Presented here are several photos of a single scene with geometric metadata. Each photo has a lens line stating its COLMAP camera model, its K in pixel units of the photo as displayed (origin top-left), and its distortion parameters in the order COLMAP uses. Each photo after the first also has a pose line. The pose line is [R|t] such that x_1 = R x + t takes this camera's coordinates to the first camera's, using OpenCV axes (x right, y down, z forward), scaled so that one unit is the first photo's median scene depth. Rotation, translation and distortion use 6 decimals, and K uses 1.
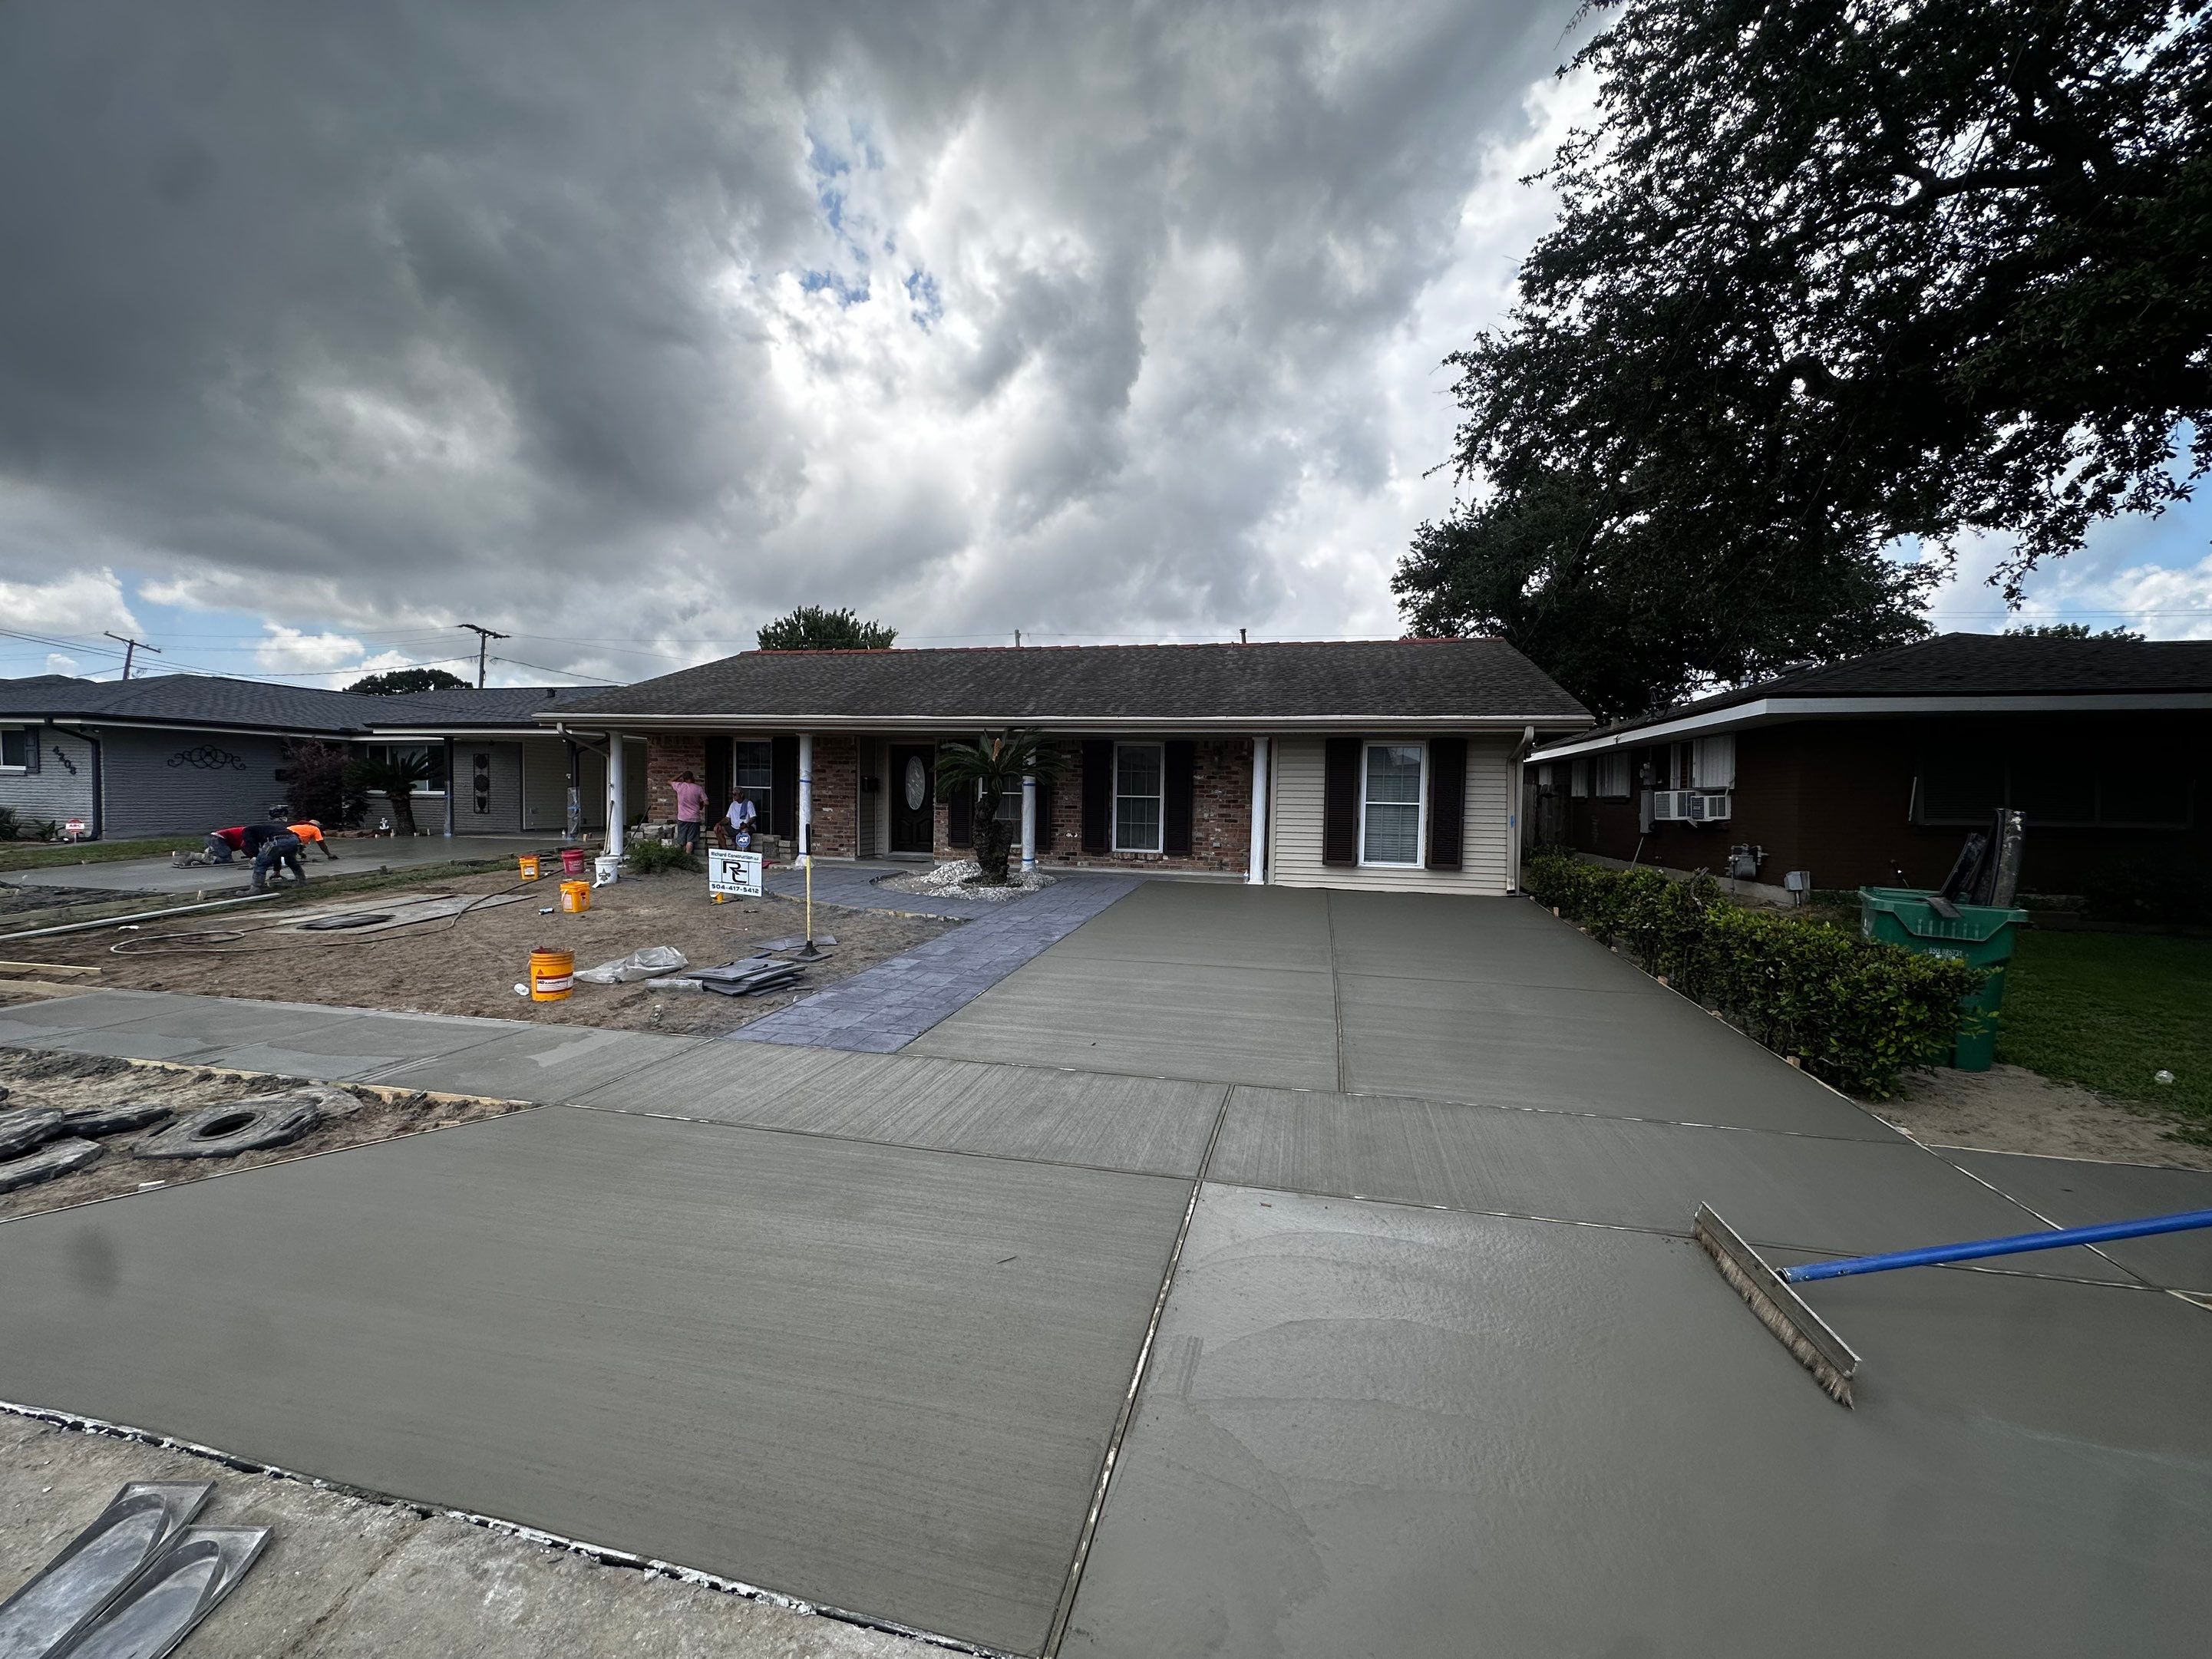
lens RADIAL K [[918.6, 0, 1117.6], [0, 918.6, 833.0], [0, 0, 1]] dist [-0.008874, 0.003625]
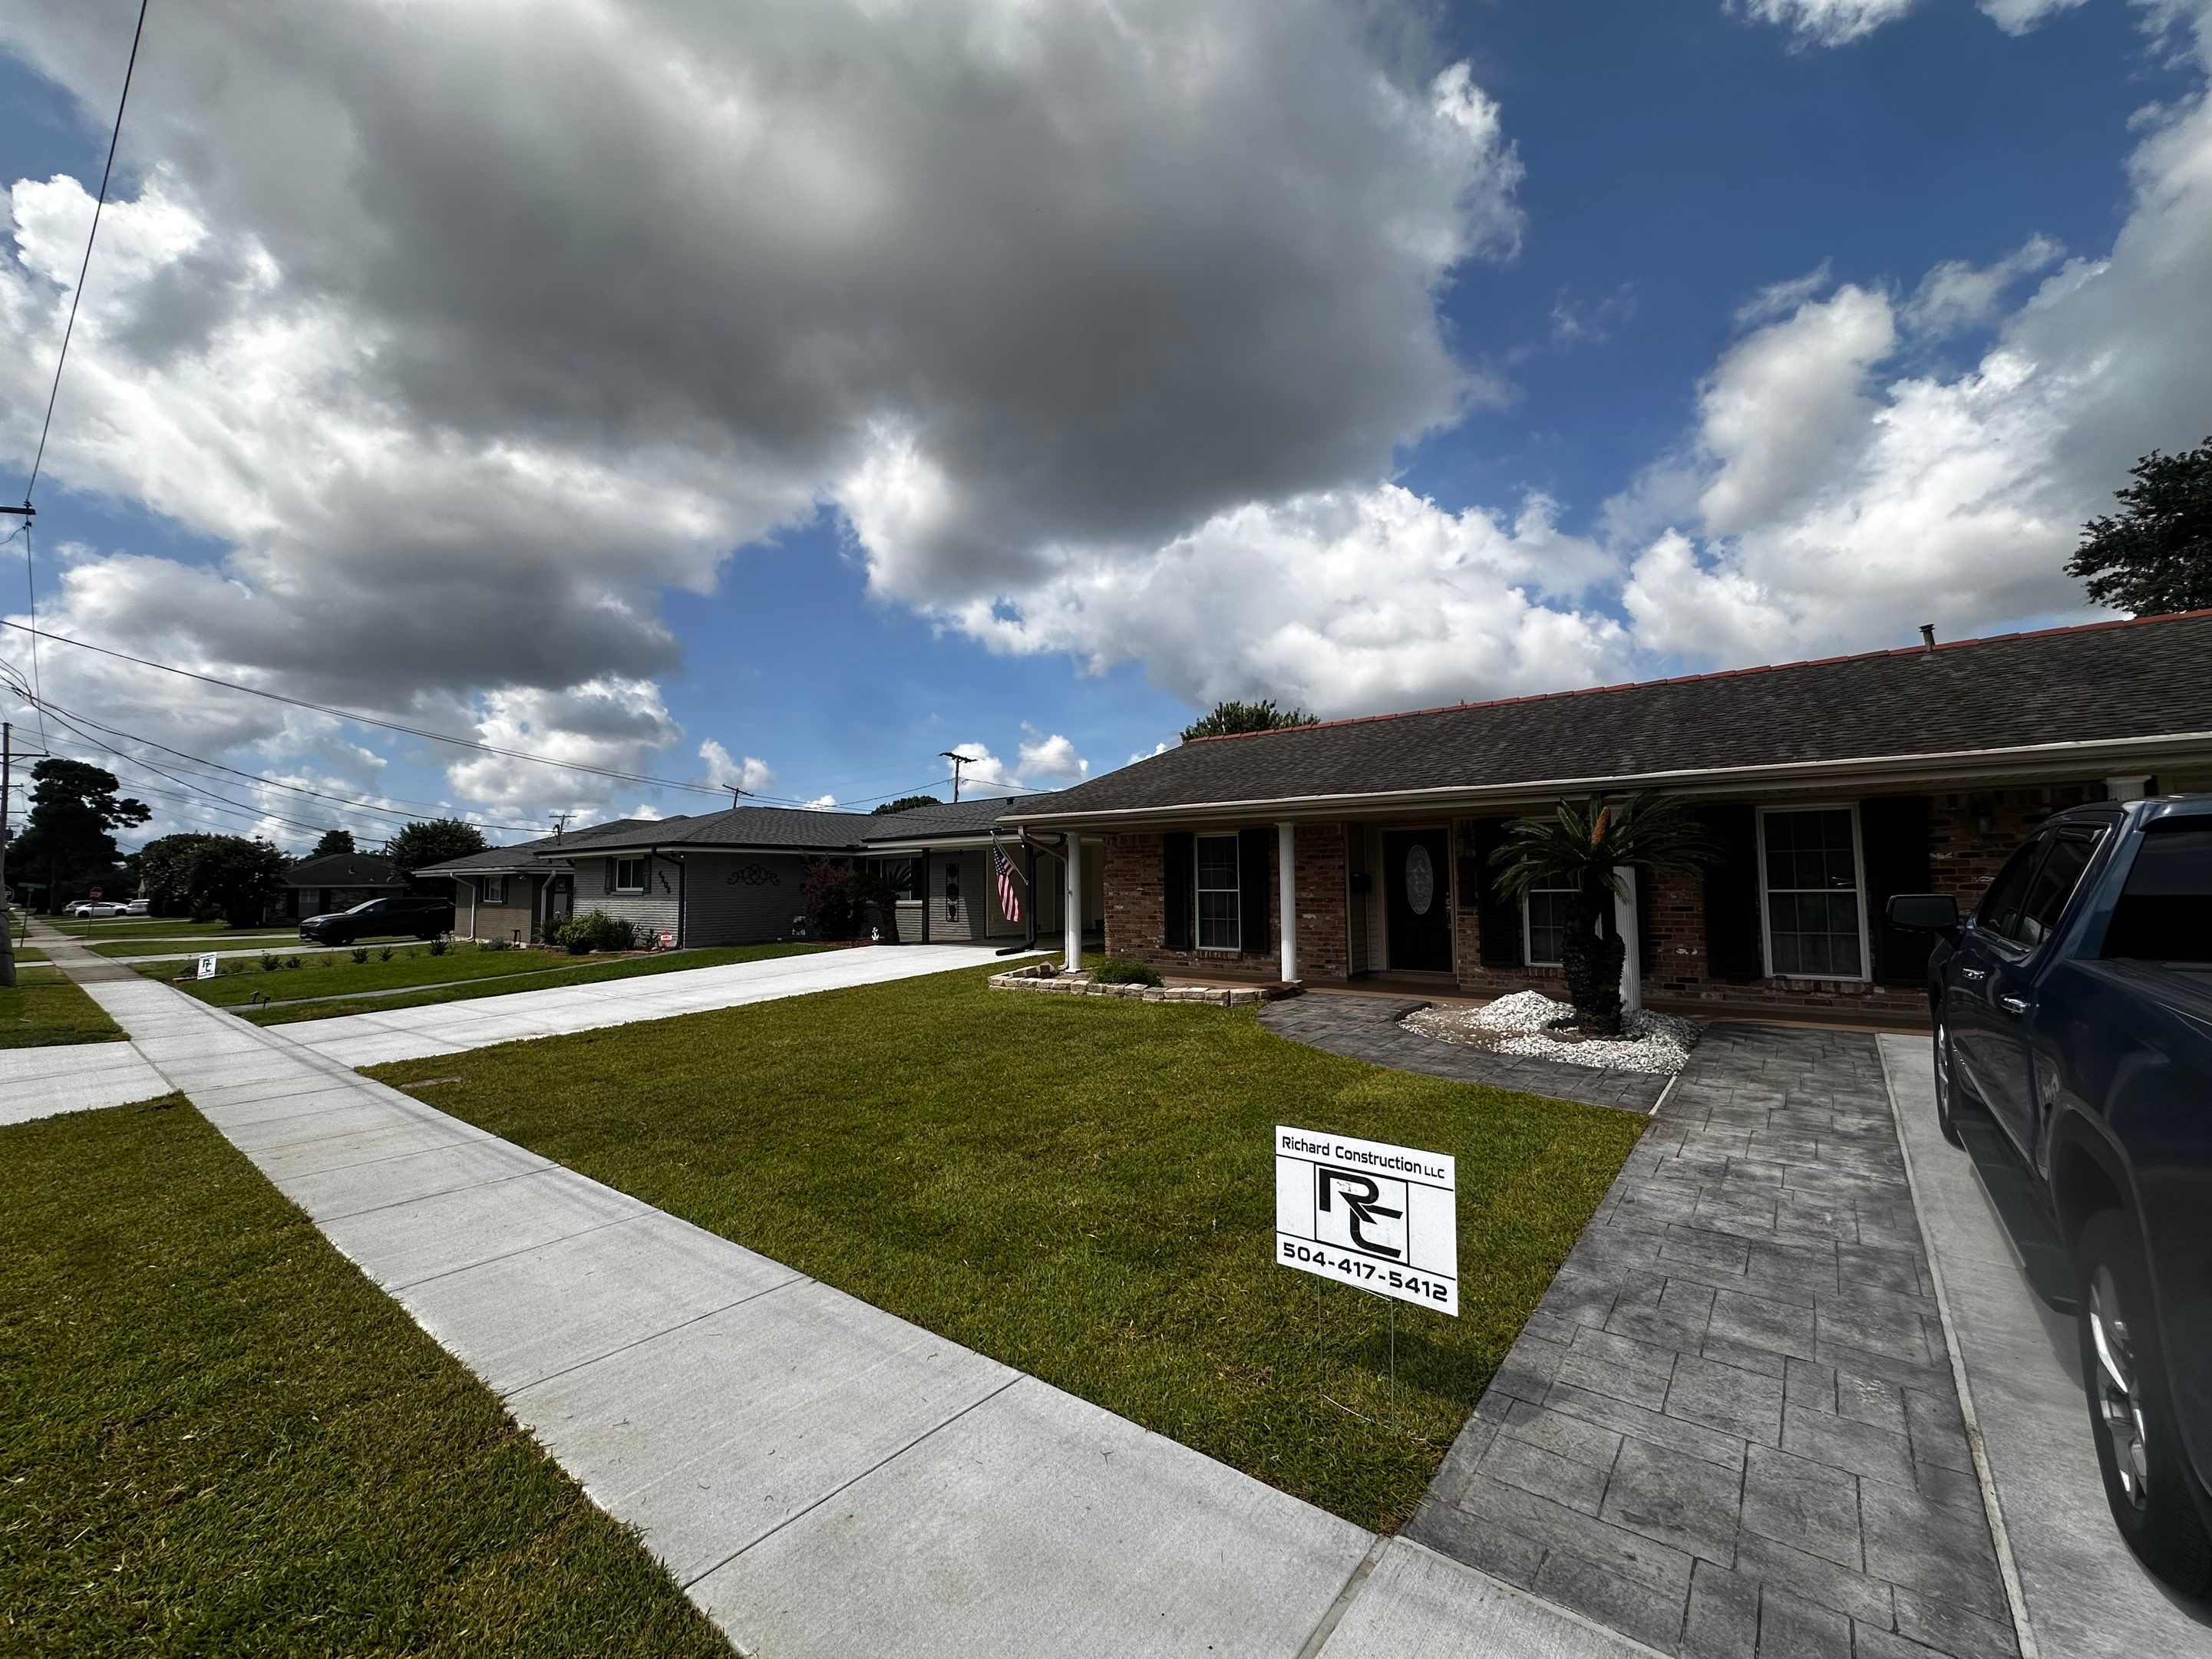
lens RADIAL K [[918.6, 0, 1093.1], [0, 918.6, 813.2], [0, 0, 1]] dist [-0.008874, 0.003625]
pose [[0.895909, -0.062640, -0.439799, -0.125503], [0.008241, 0.992182, -0.124527, -0.016385], [0.444161, 0.107940, 0.889421, 0.192528]]
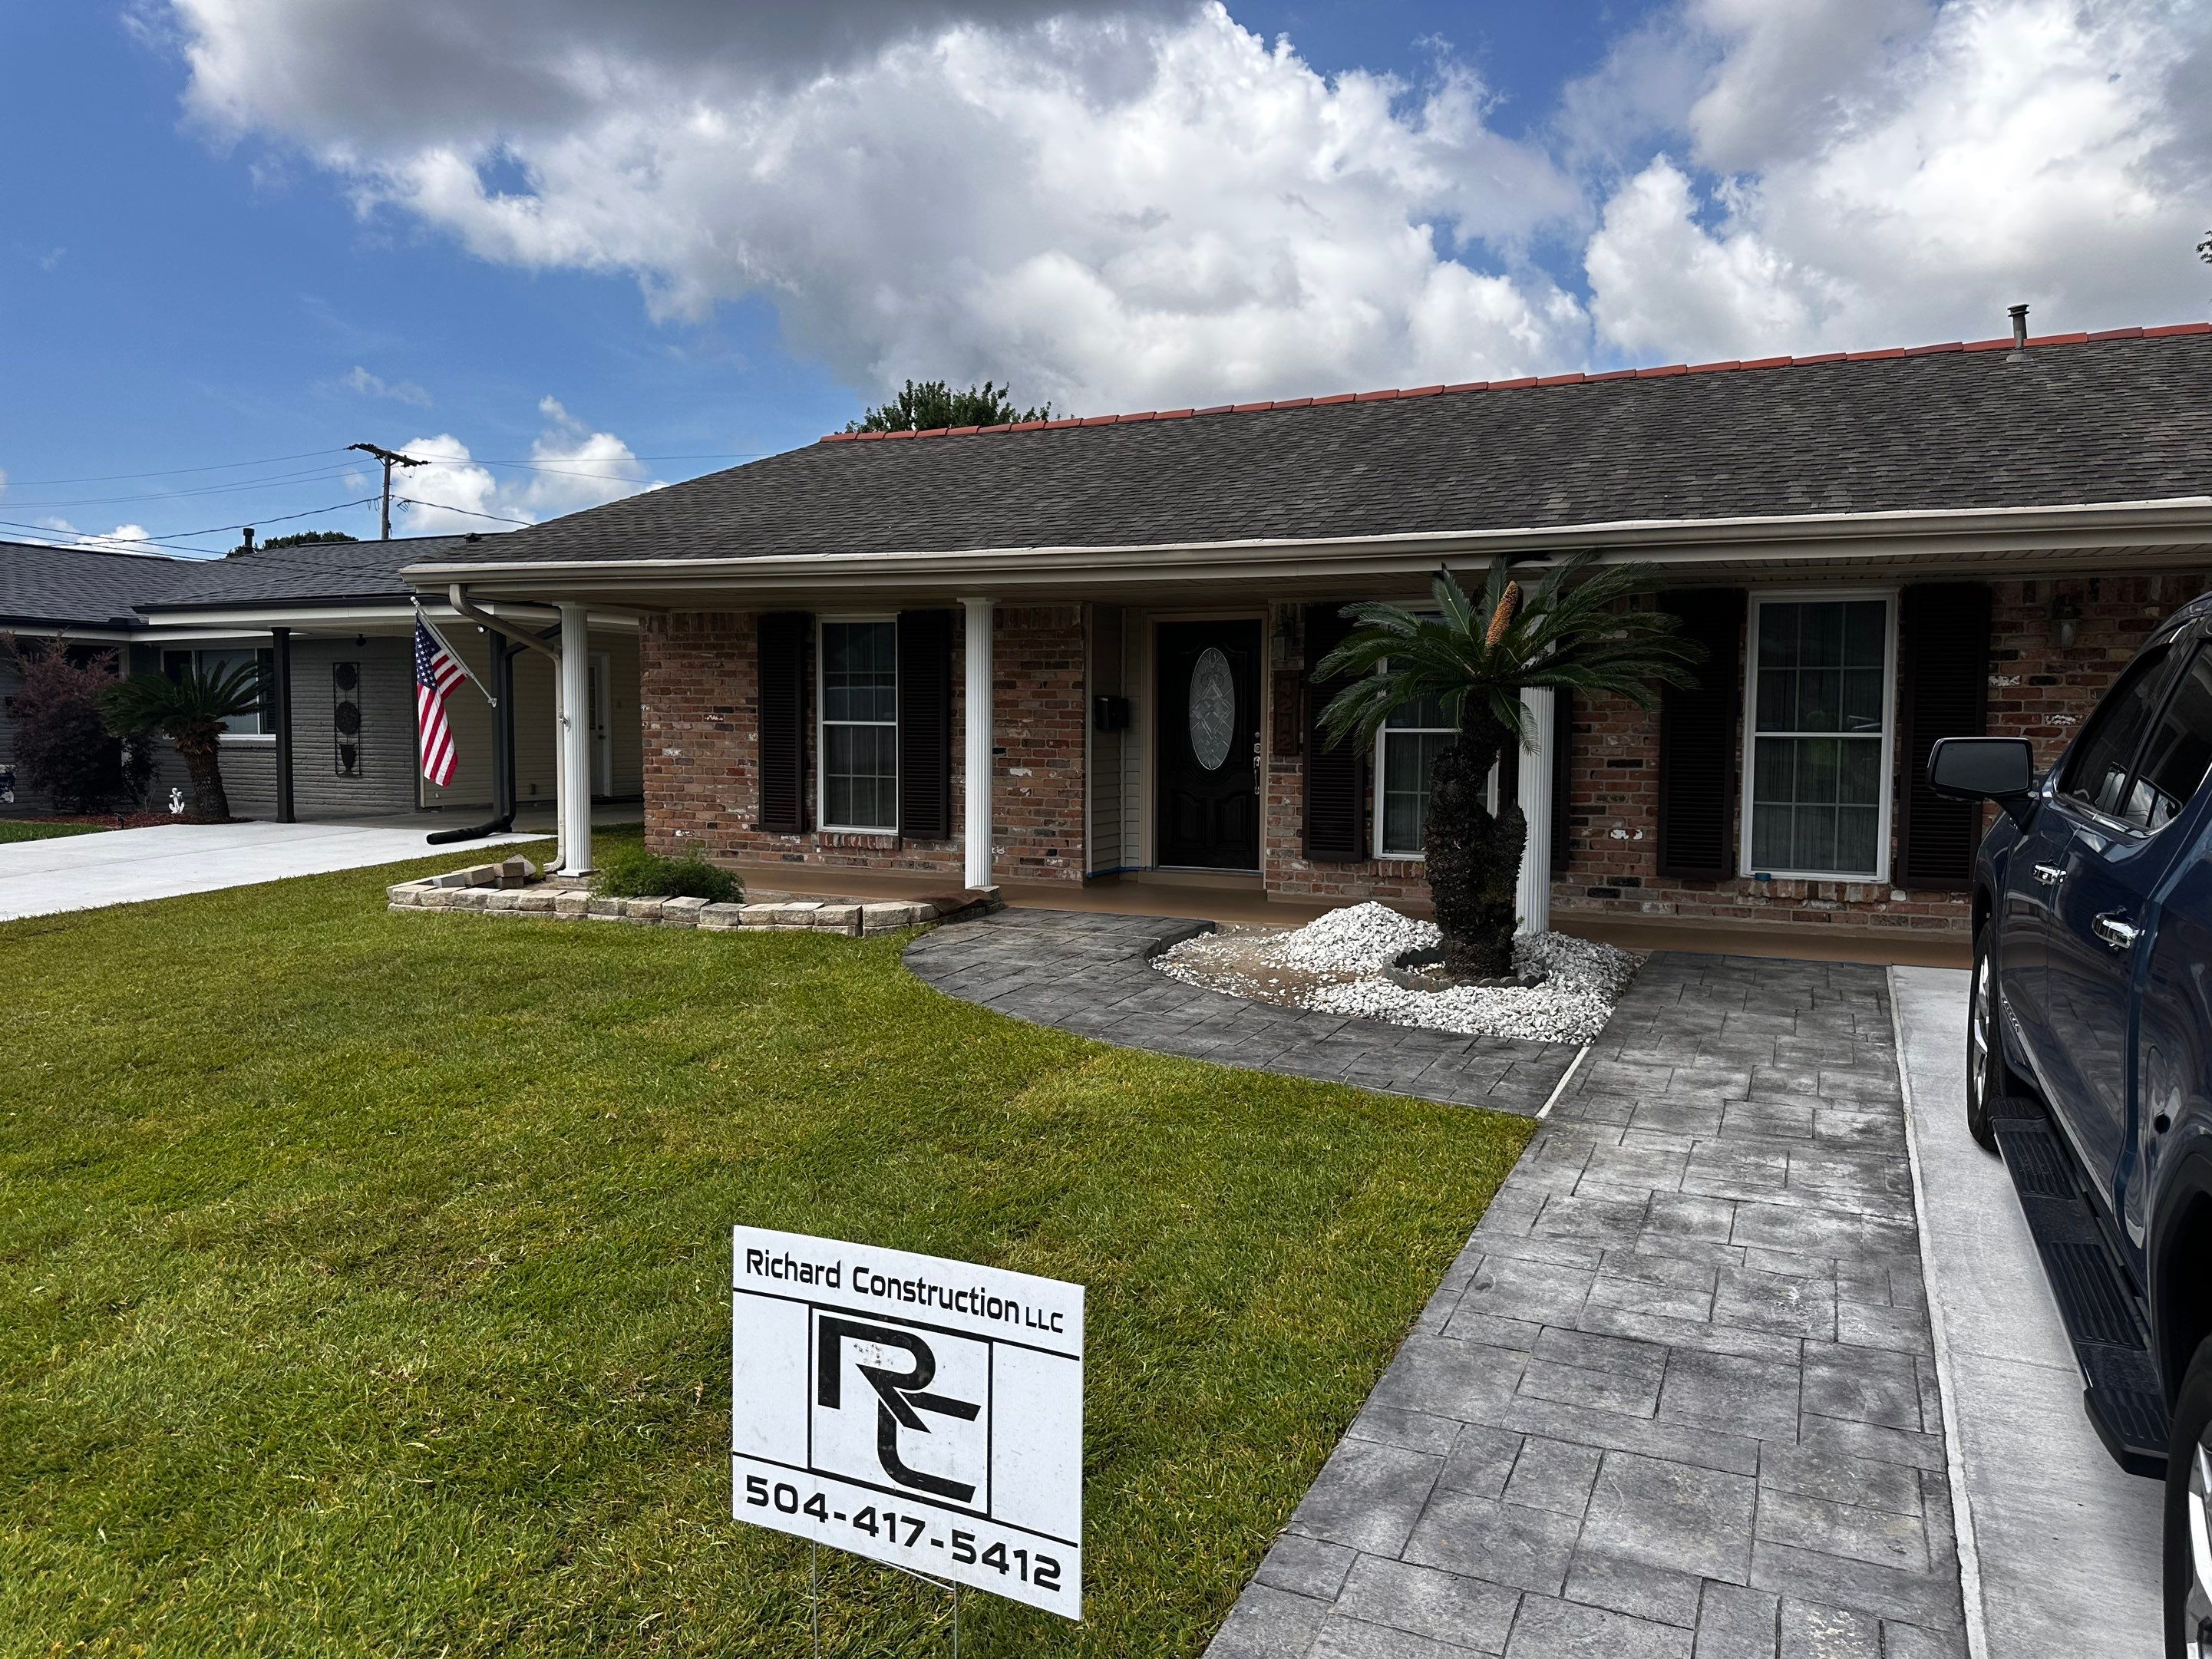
lens RADIAL K [[1625.5, 0, 1103.7], [0, 1625.5, 791.2], [0, 0, 1]] dist [0.041153, -0.053923]
pose [[0.978533, -0.003978, -0.206051, -0.114744], [0.004051, 0.999992, -0.000067, -0.015570], [0.206049, -0.000769, 0.978541, 0.243923]]
